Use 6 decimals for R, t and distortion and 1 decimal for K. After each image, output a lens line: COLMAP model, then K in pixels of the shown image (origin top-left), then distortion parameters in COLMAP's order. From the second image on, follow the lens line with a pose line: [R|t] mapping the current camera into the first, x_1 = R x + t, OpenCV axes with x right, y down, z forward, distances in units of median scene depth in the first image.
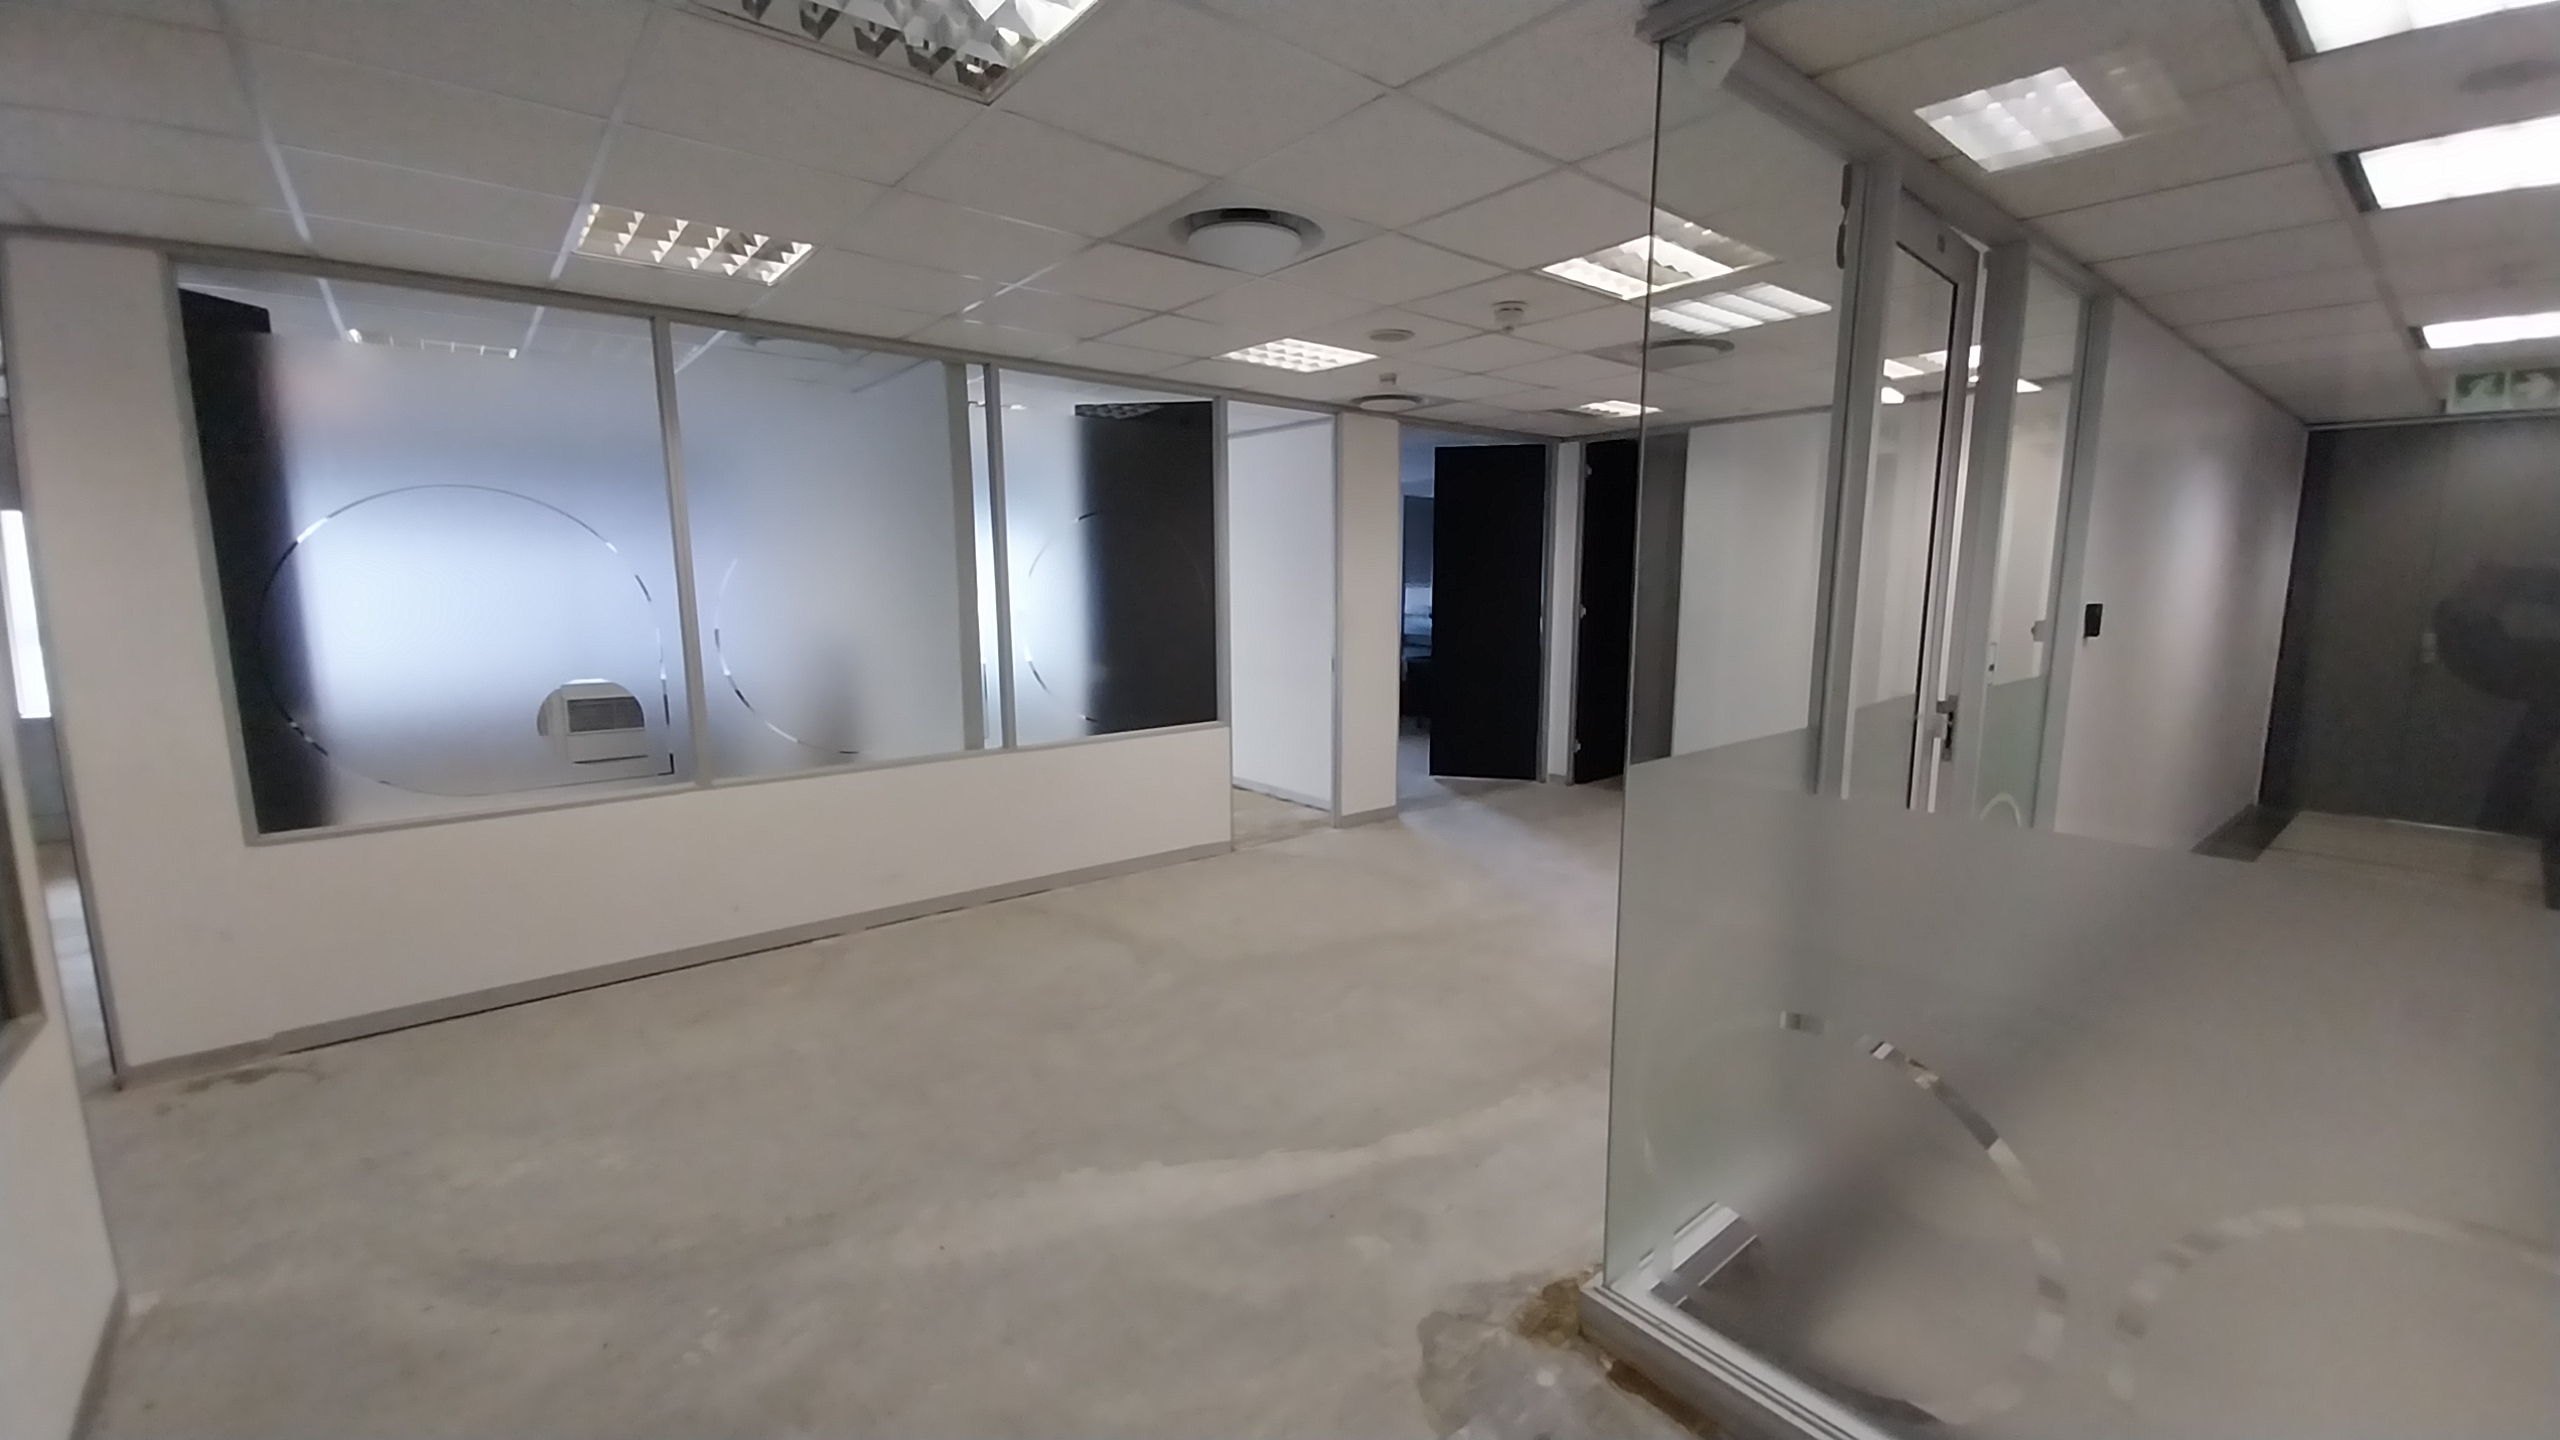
lens RADIAL K [[1024.1, 0, 1276.0], [0, 1024.1, 720.3], [0, 0, 1]] dist [-0.000288, 0.000012]
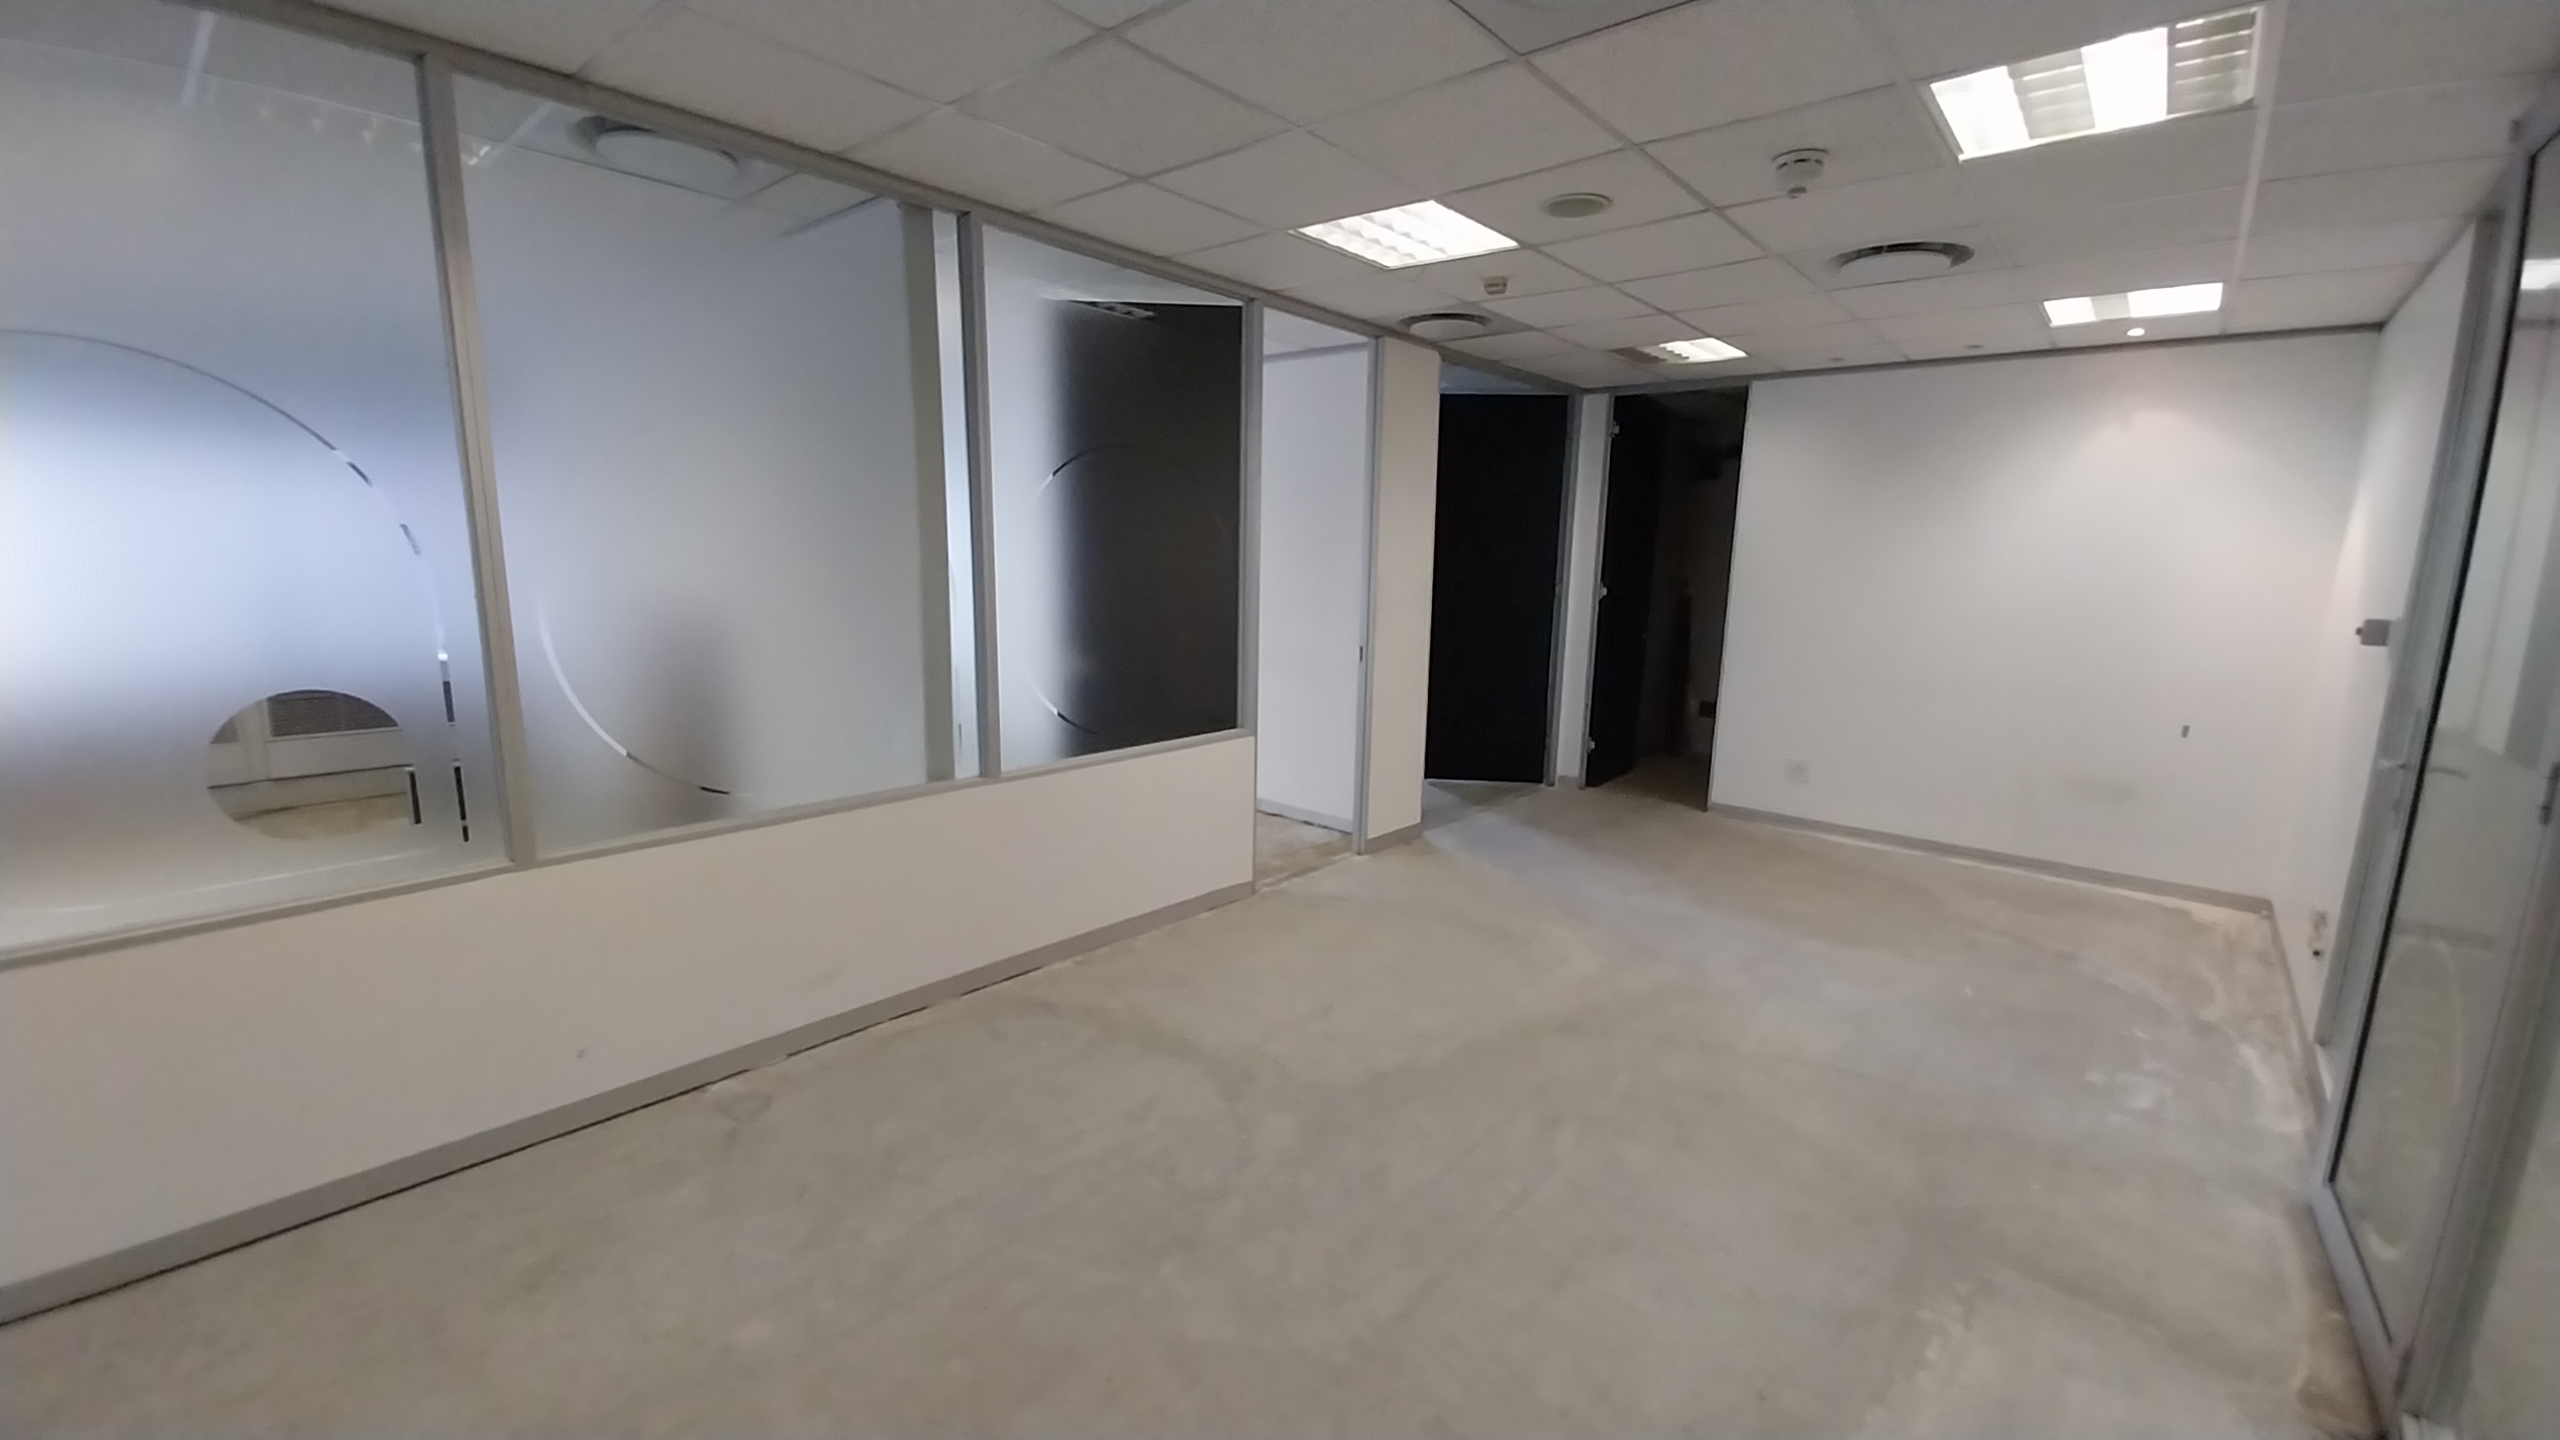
lens RADIAL K [[1019.1, 0, 1272.1], [0, 1019.1, 720.3], [0, 0, 1]] dist [-0.001865, -0.000500]
pose [[0.985686, -0.004580, 0.168529, -0.165136], [-0.000376, 0.999569, 0.029366, -0.028040], [-0.168591, -0.029009, 0.985259, 0.245826]]
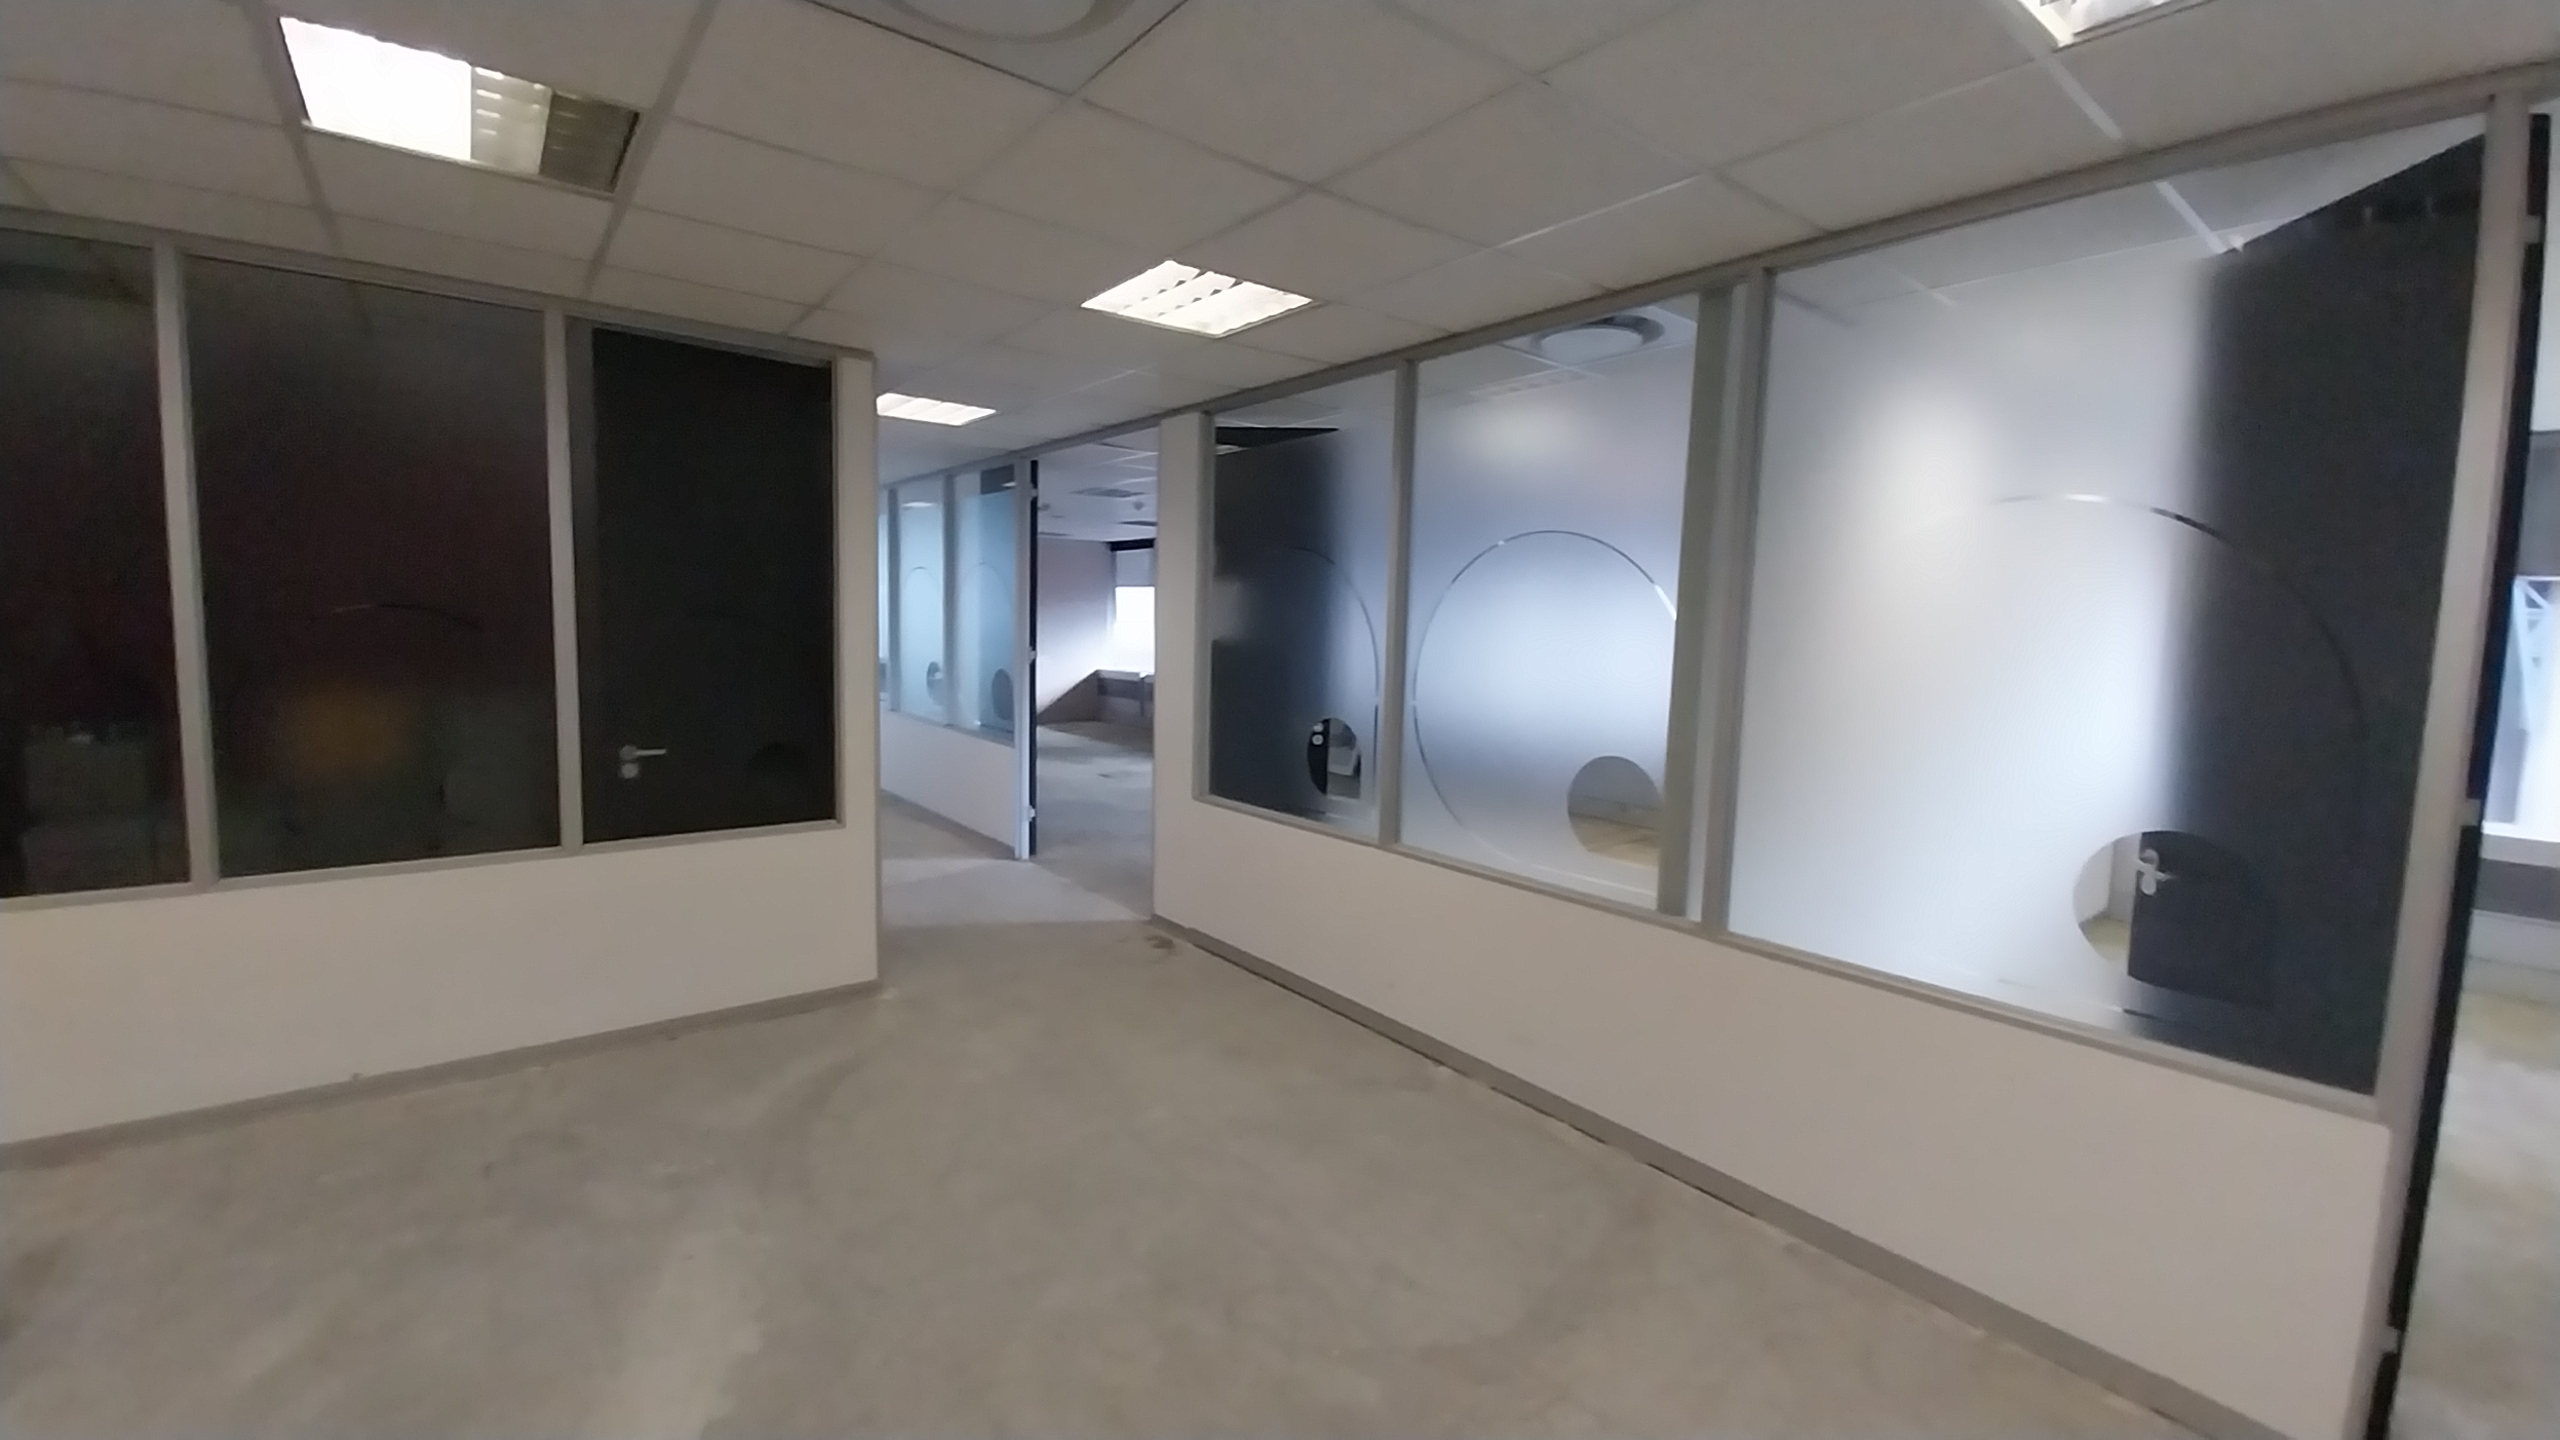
lens RADIAL K [[1019.1, 0, 1272.1], [0, 1019.1, 720.3], [0, 0, 1]] dist [-0.001865, -0.000500]
pose [[-0.022816, 0.099690, -0.994757, 0.272900], [-0.169074, 0.980299, 0.102119, -0.094376], [0.985339, 0.170517, -0.005512, 0.653670]]
